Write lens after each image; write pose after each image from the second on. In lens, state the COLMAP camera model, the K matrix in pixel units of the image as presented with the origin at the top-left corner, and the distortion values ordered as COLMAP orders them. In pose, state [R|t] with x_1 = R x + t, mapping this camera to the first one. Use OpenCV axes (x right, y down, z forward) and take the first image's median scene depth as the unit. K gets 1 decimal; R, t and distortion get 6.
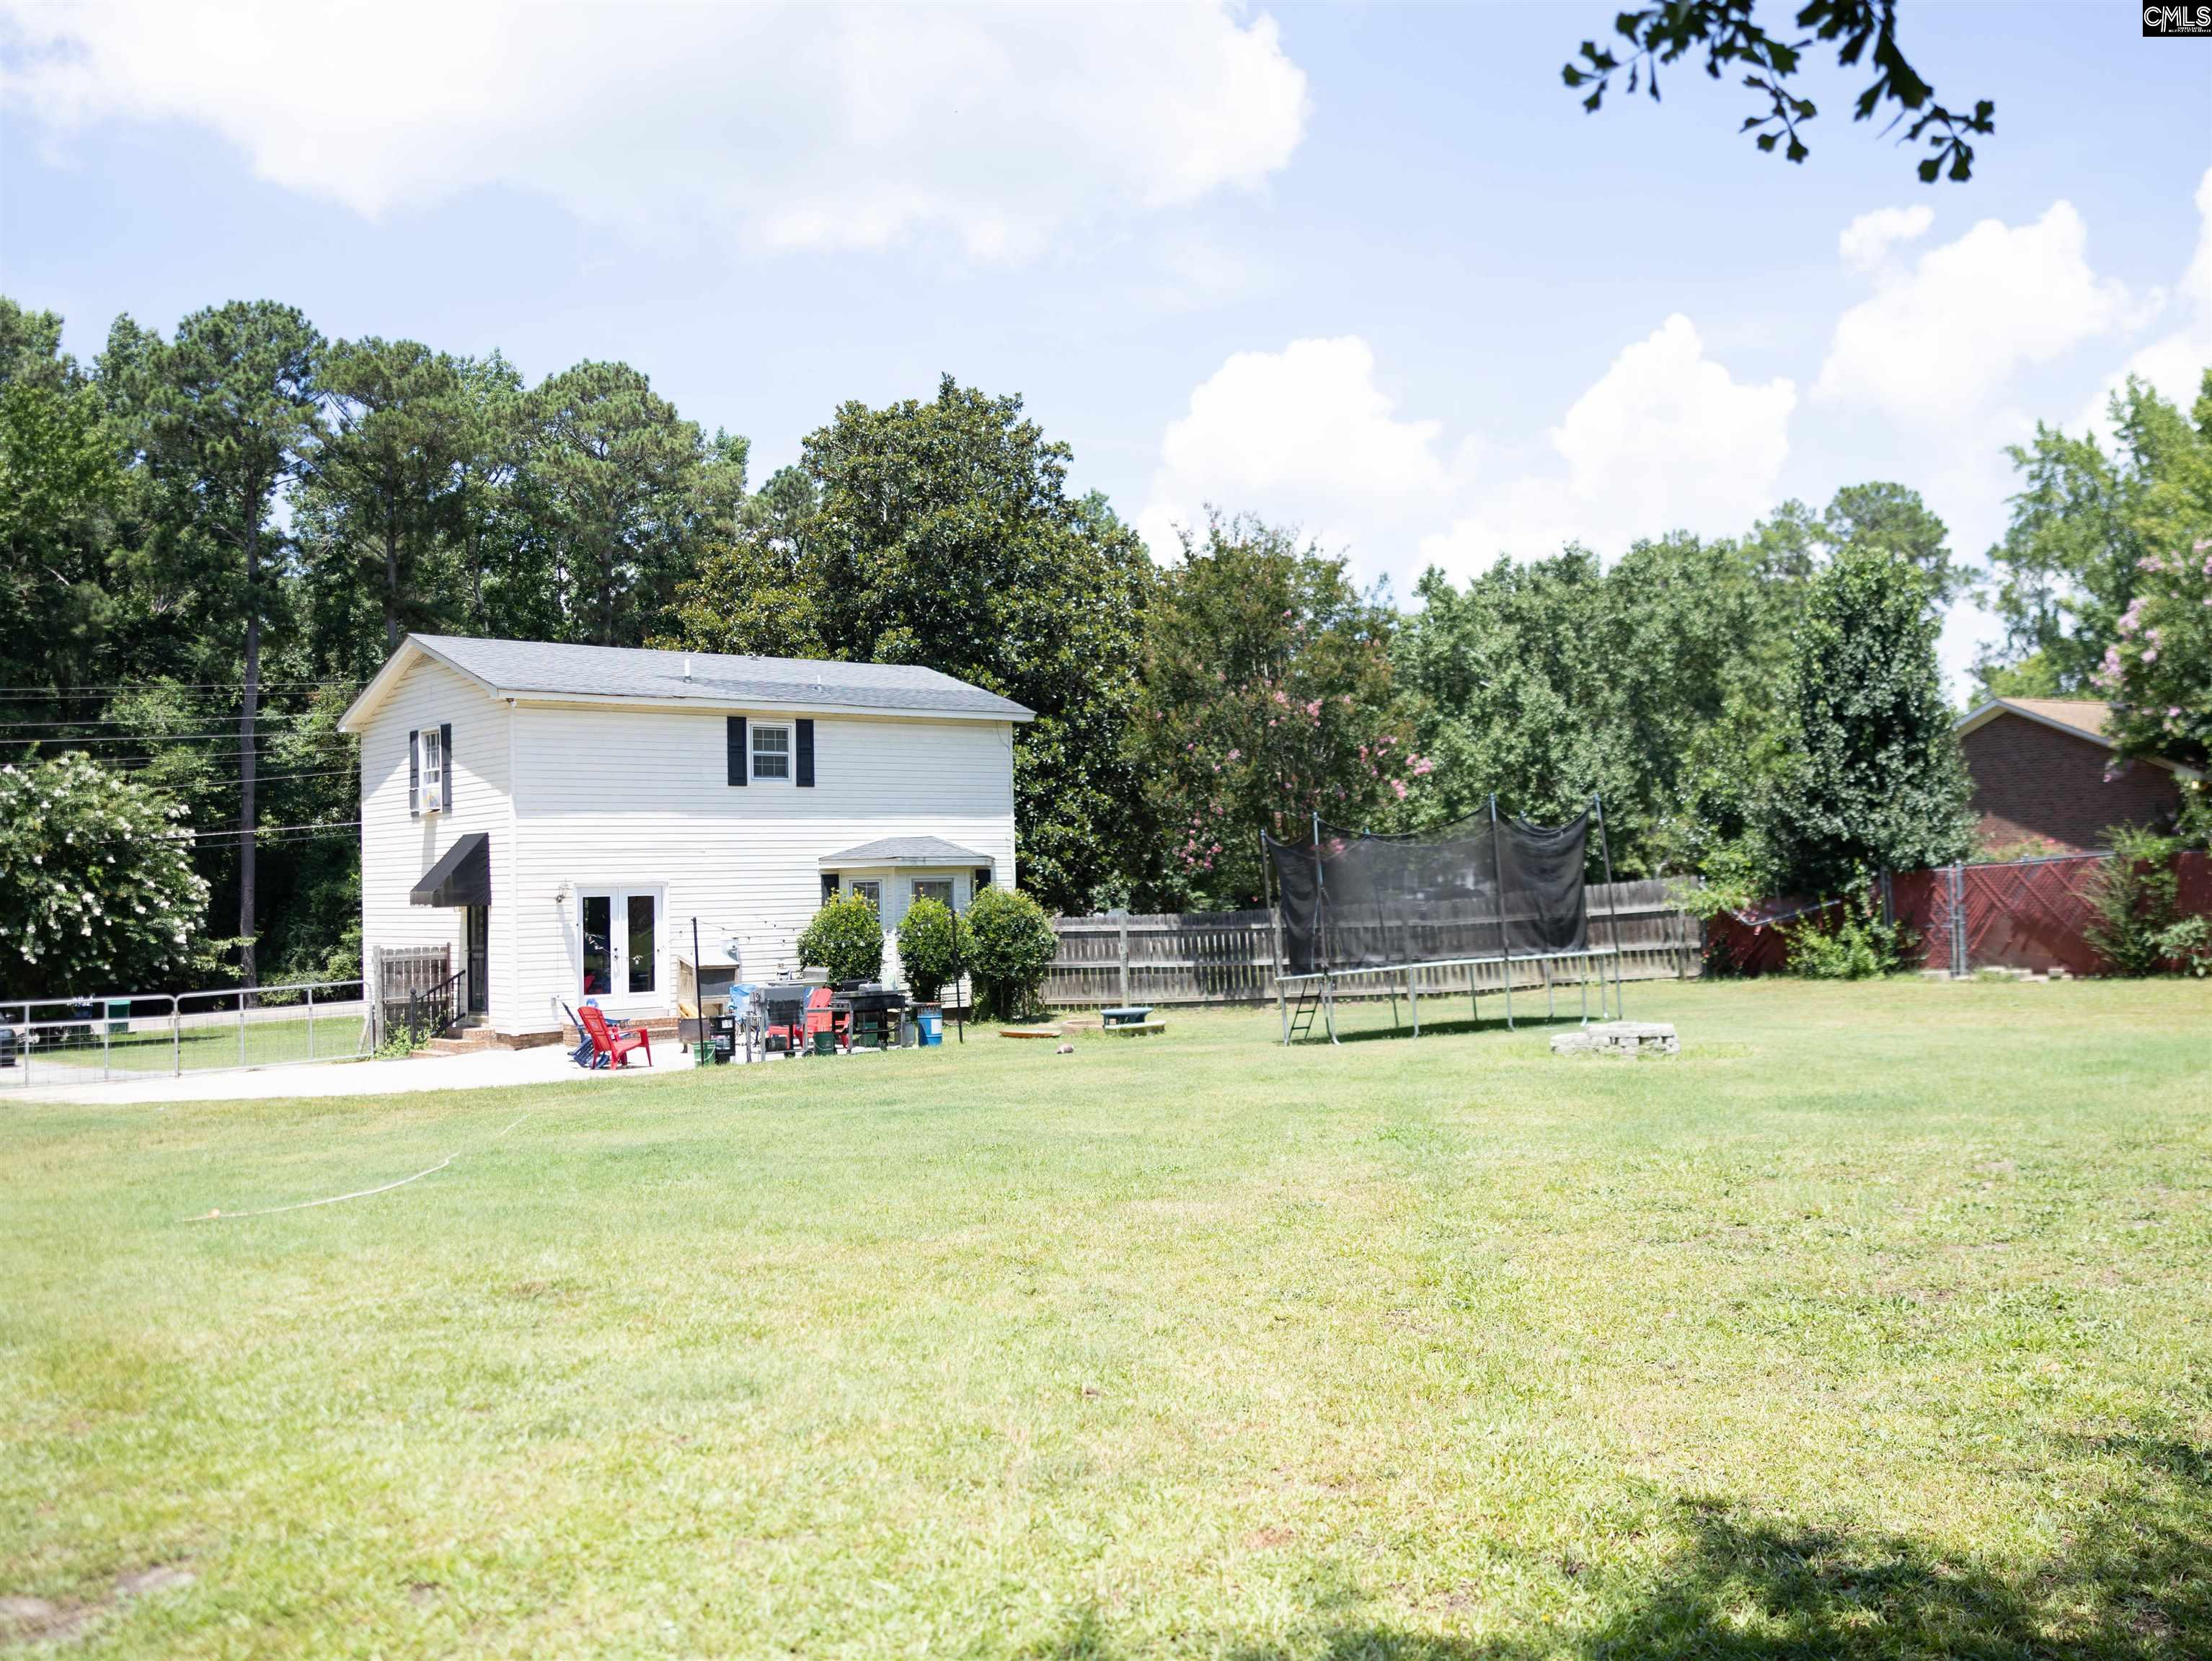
lens RADIAL K [[1726.4, 0, 1106.0], [0, 1726.4, 830.5], [0, 0, 1]] dist [-0.001734, 0.000556]
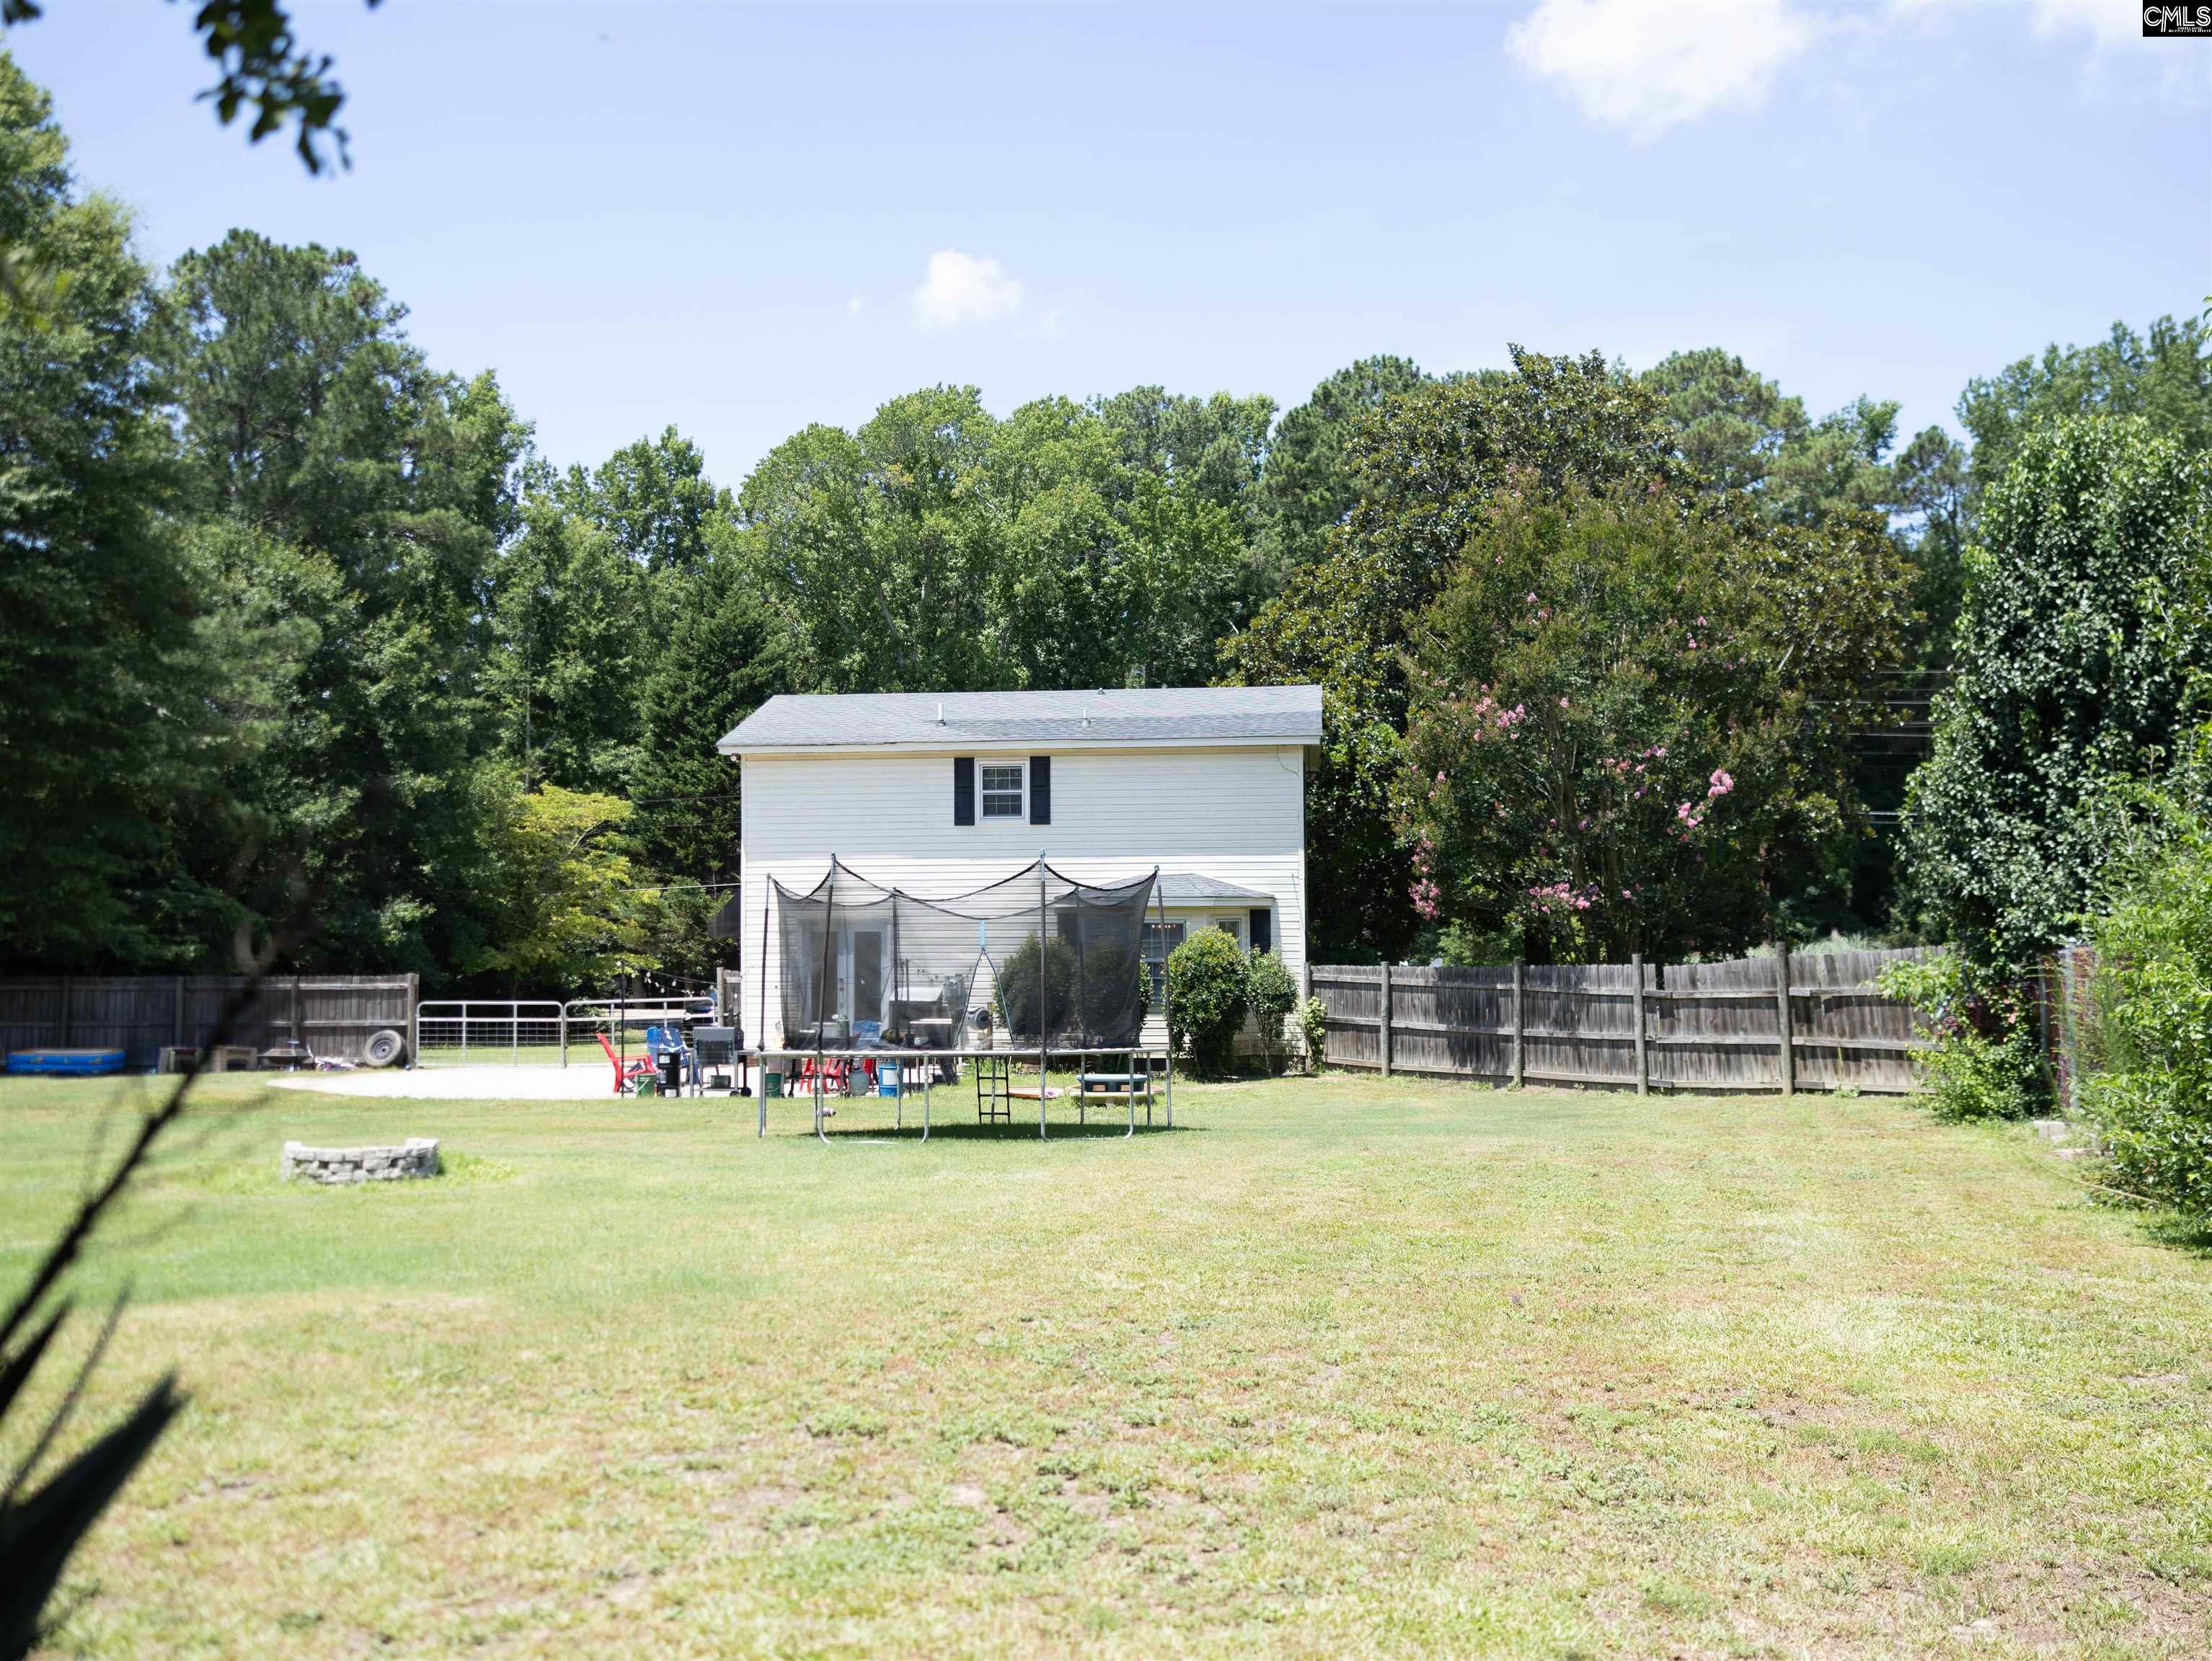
lens RADIAL K [[1760.0, 0, 1106.0], [0, 1760.0, 830.5], [0, 0, 1]] dist [-0.038369, -0.001952]
pose [[0.737869, -0.011753, -0.674842, 0.535885], [0.010809, 0.999926, -0.005596, -0.015795], [0.674858, -0.003165, 0.737941, 0.281927]]
